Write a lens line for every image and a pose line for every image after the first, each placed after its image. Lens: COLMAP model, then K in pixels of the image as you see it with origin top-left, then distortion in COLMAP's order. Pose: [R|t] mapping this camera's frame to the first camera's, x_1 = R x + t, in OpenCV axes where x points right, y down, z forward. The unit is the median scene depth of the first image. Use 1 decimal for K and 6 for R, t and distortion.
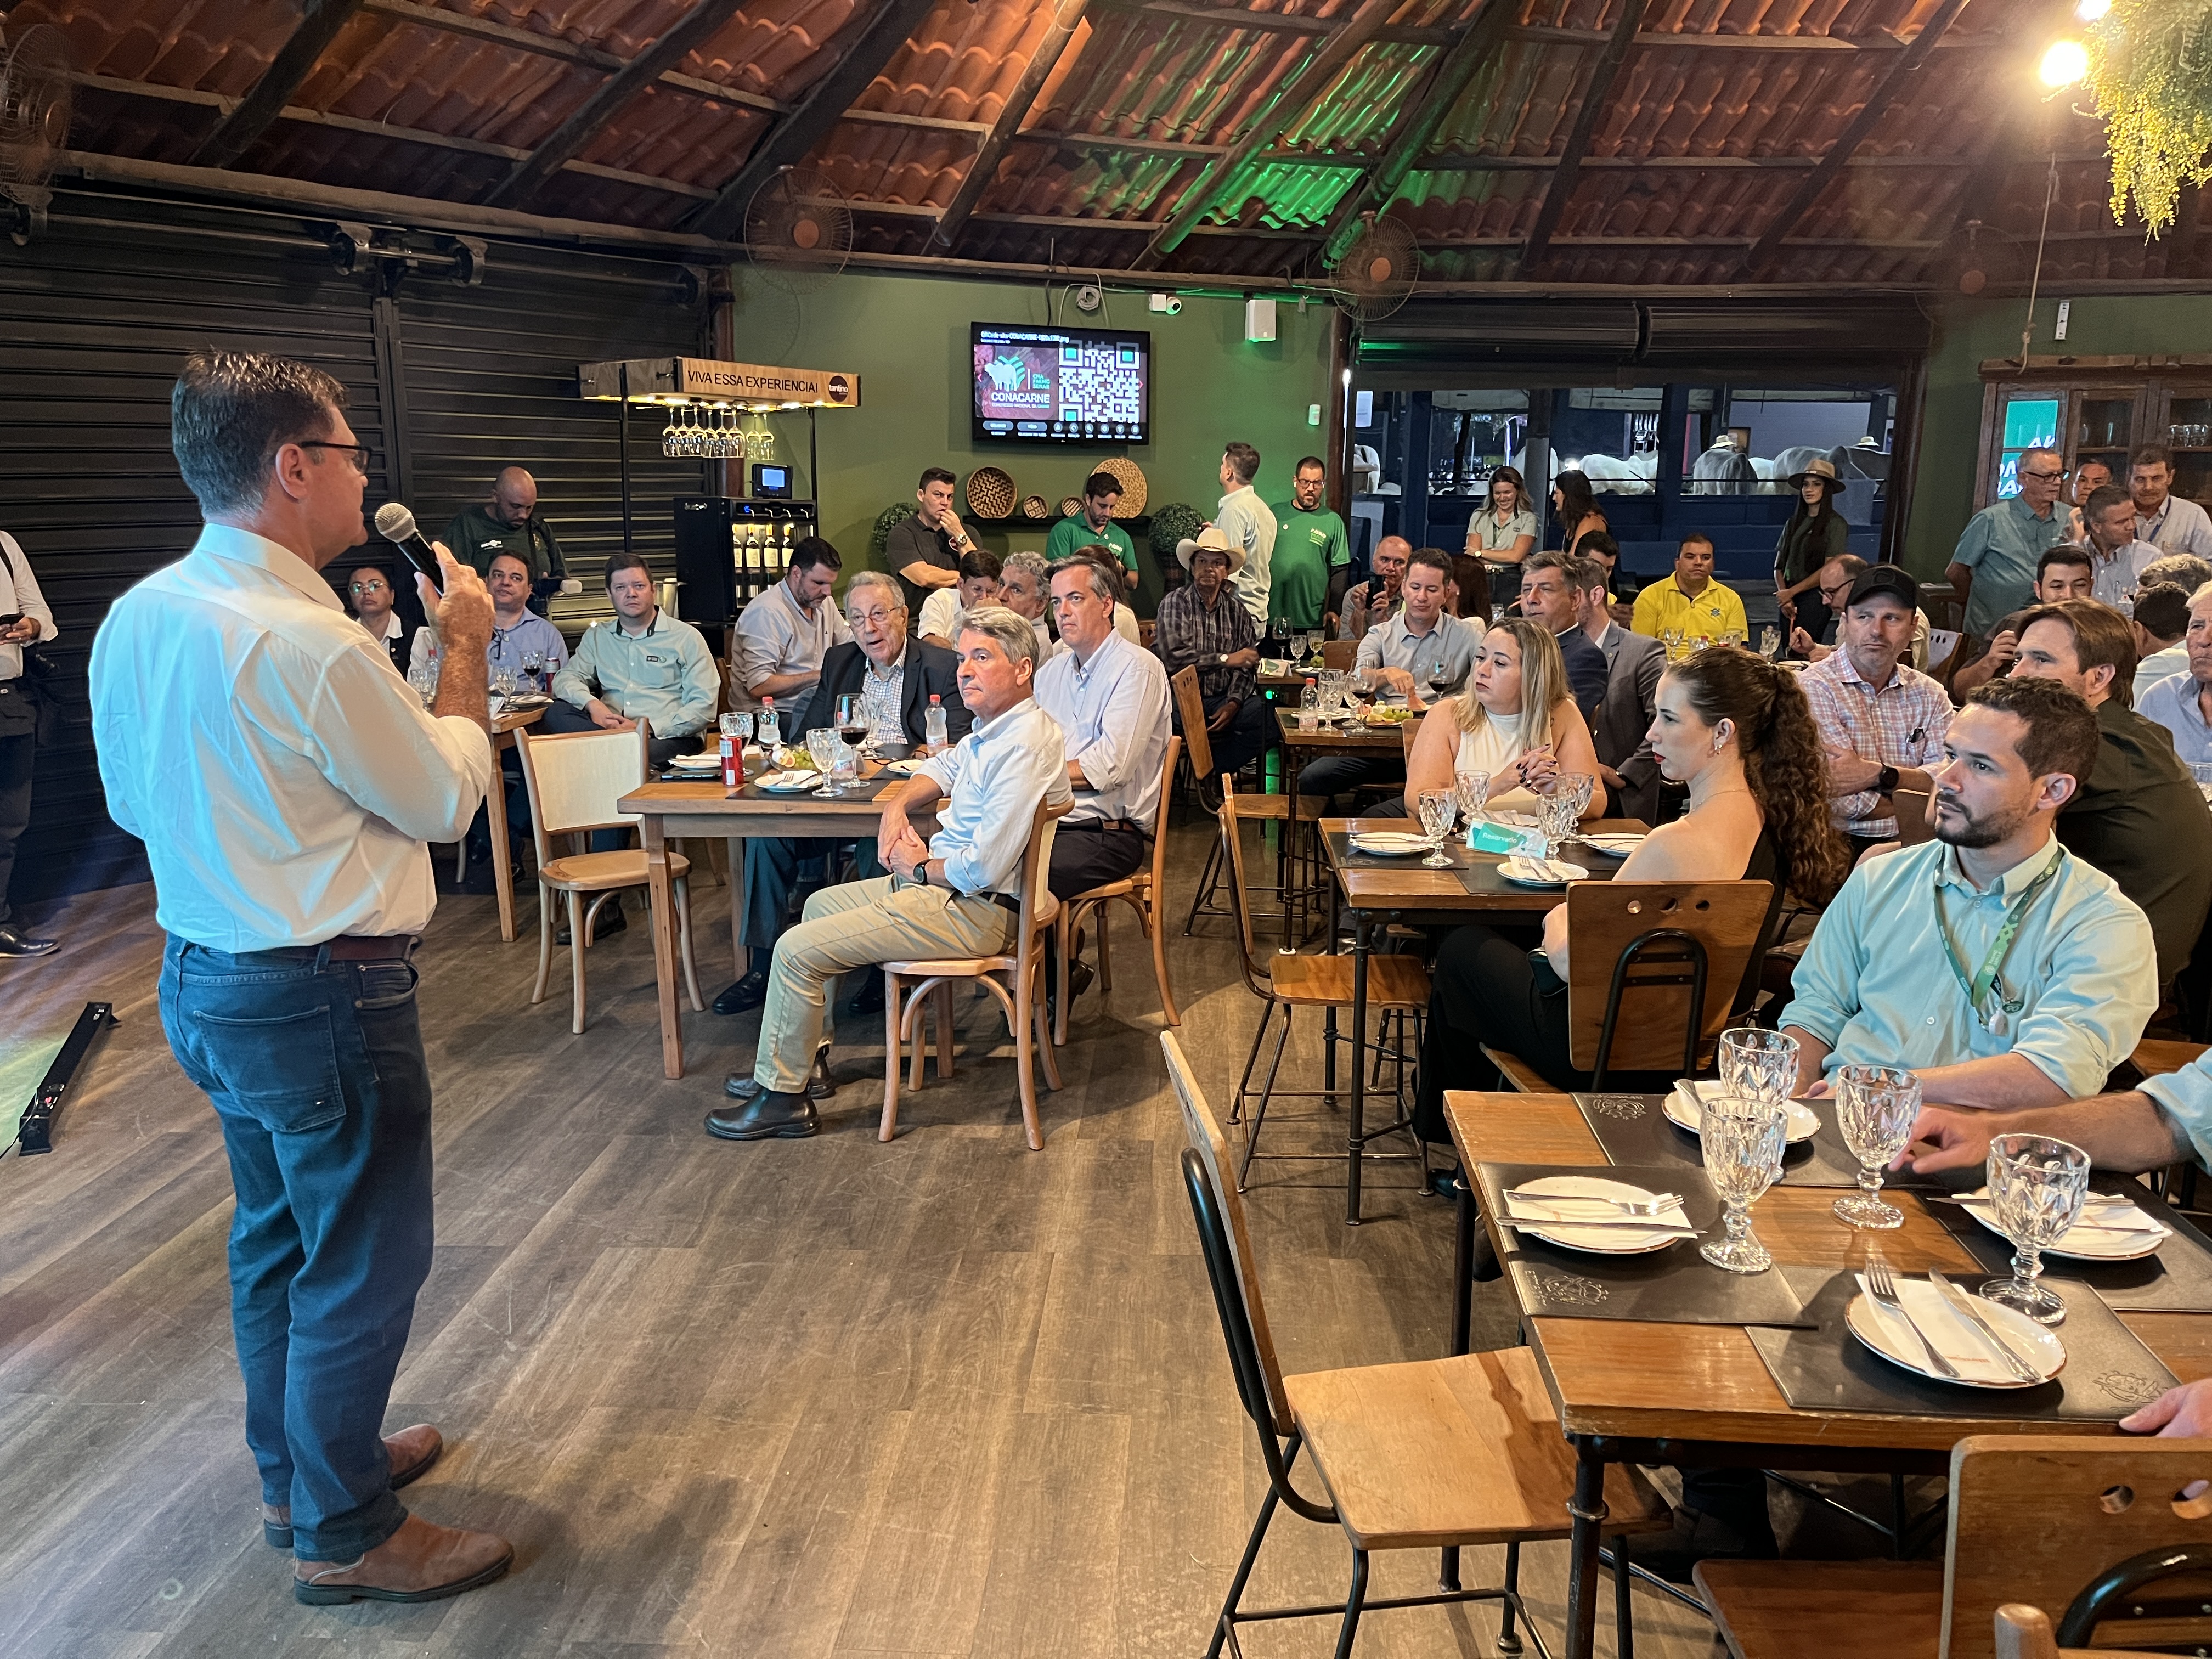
lens RADIAL K [[1614.5, 0, 1111.4], [0, 1614.5, 819.3], [0, 0, 1]] dist [0.060770, -0.085397]
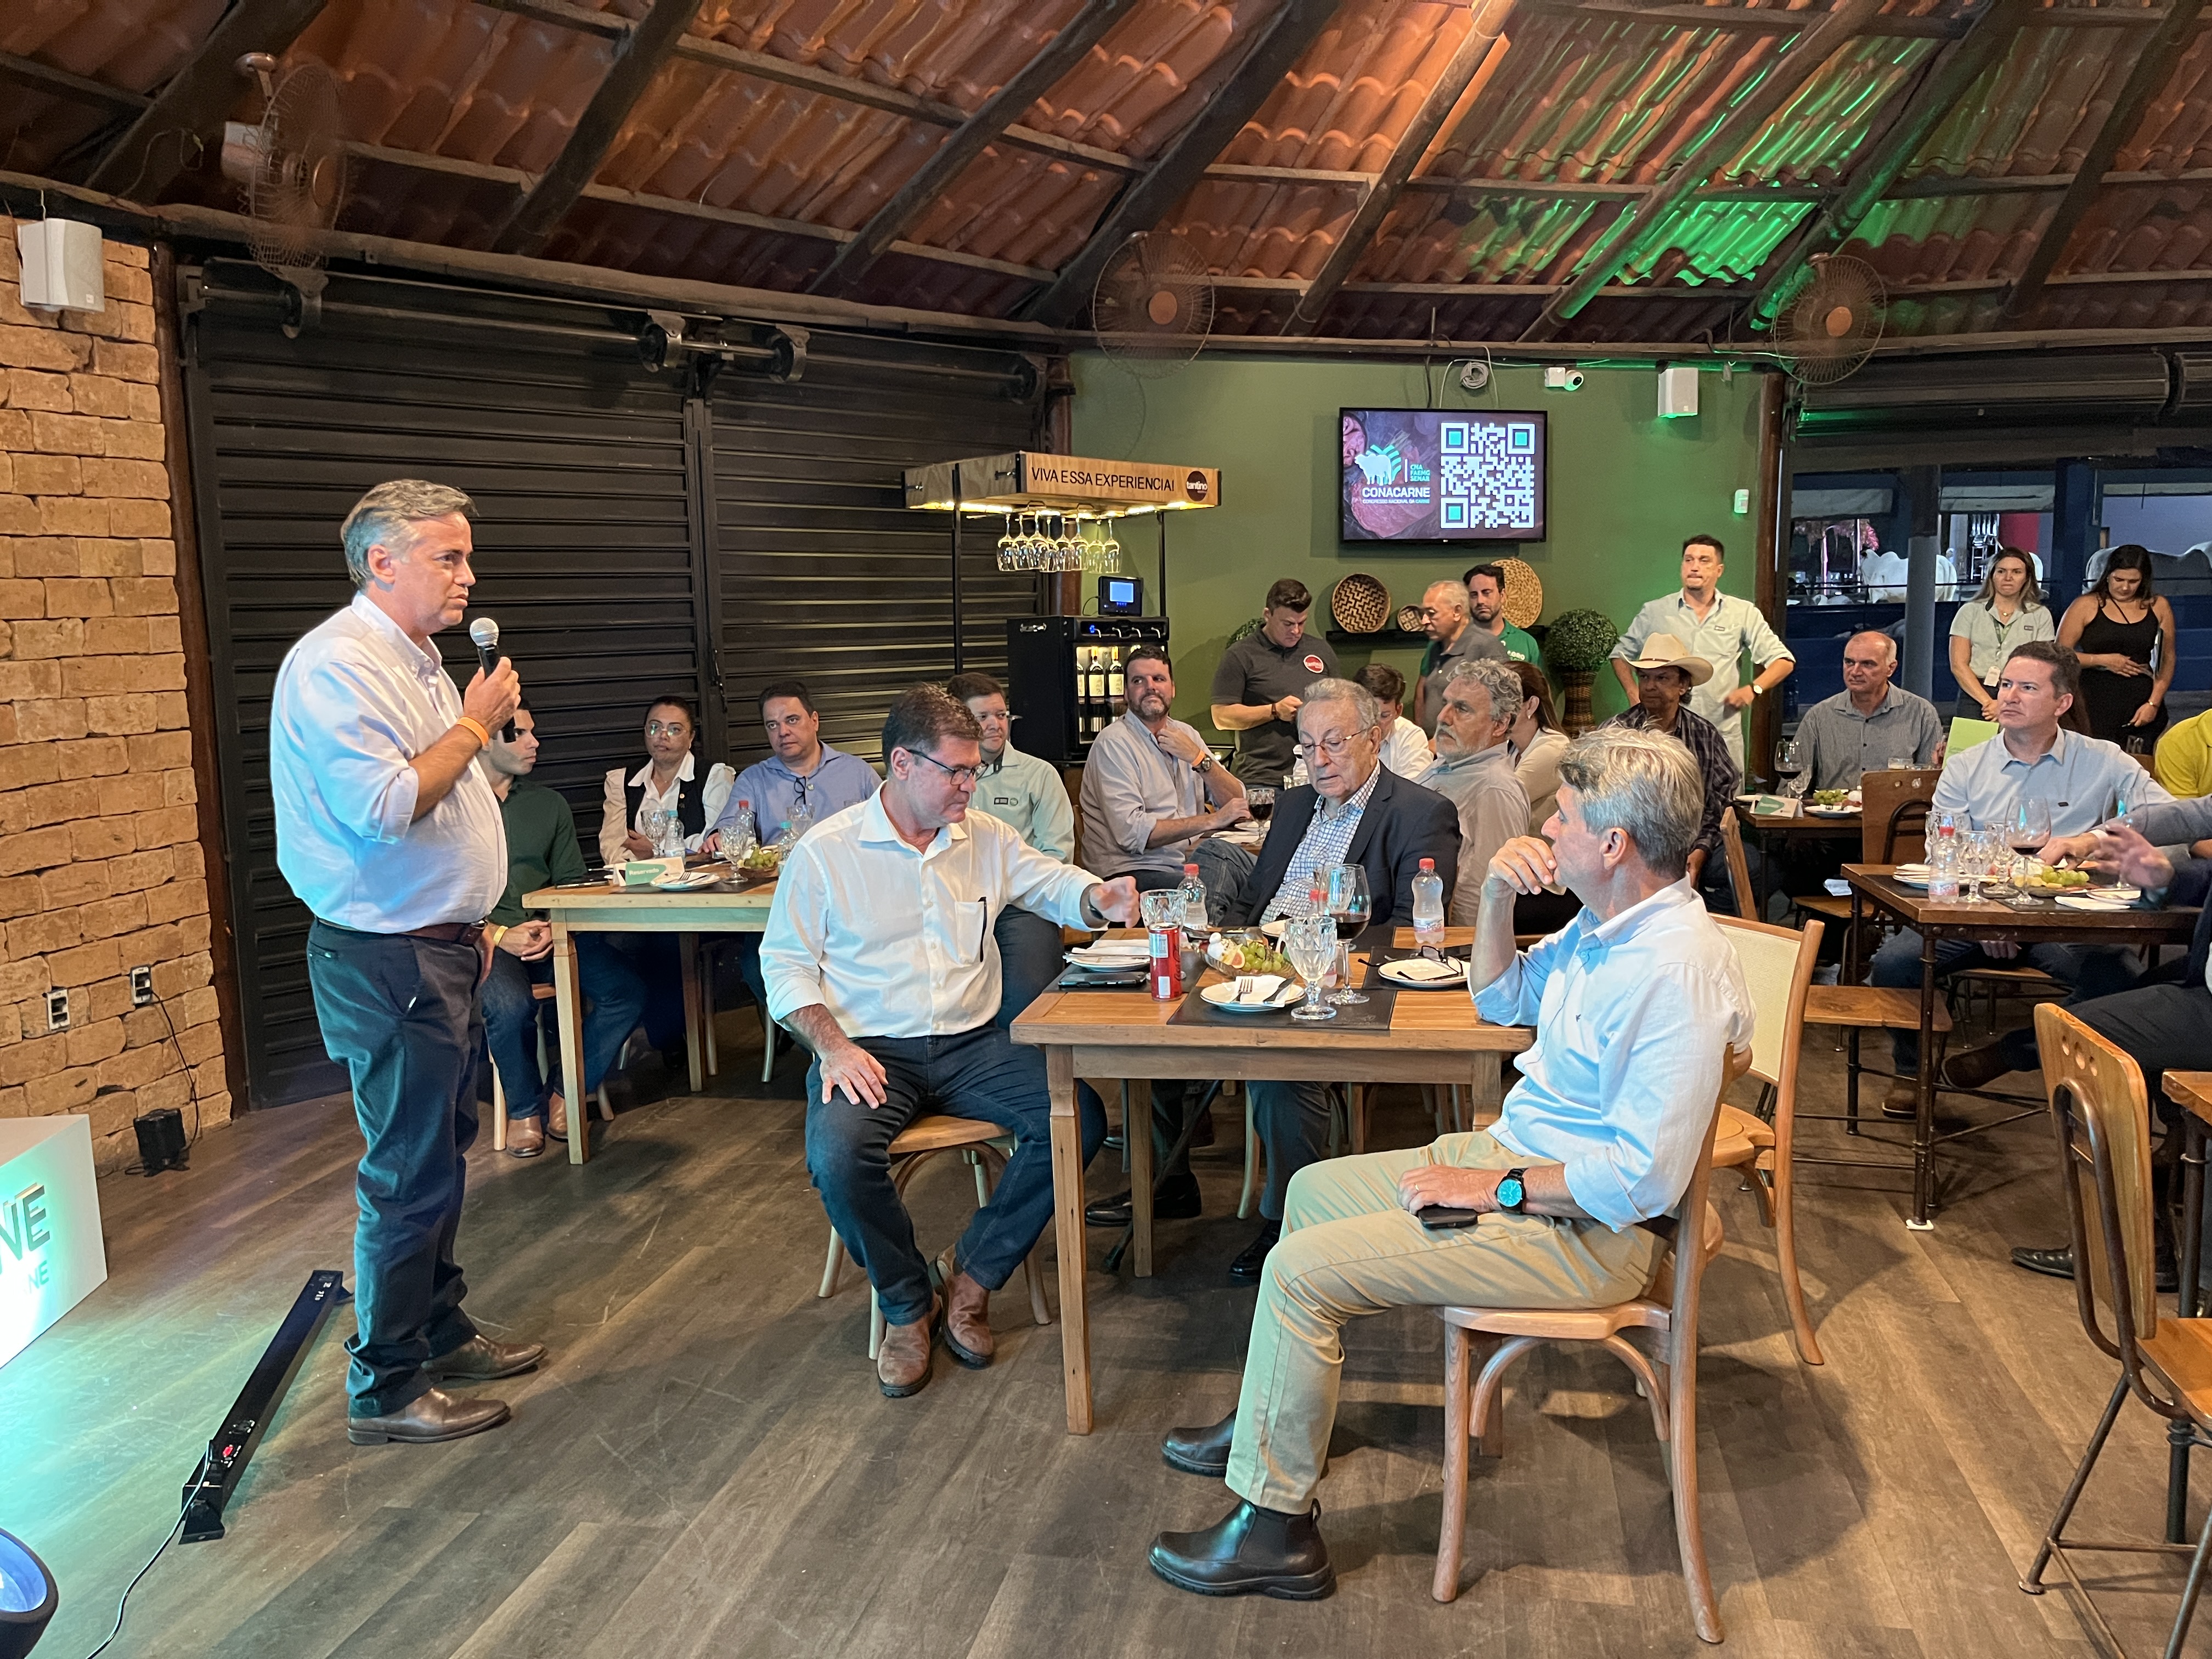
lens RADIAL K [[1614.5, 0, 1111.4], [0, 1614.5, 819.3], [0, 0, 1]] dist [0.060770, -0.085397]
pose [[0.987501, -0.011410, -0.157197, -0.080453], [-0.001482, 0.996660, -0.081649, -0.022091], [0.157604, 0.080861, 0.984186, 0.172234]]
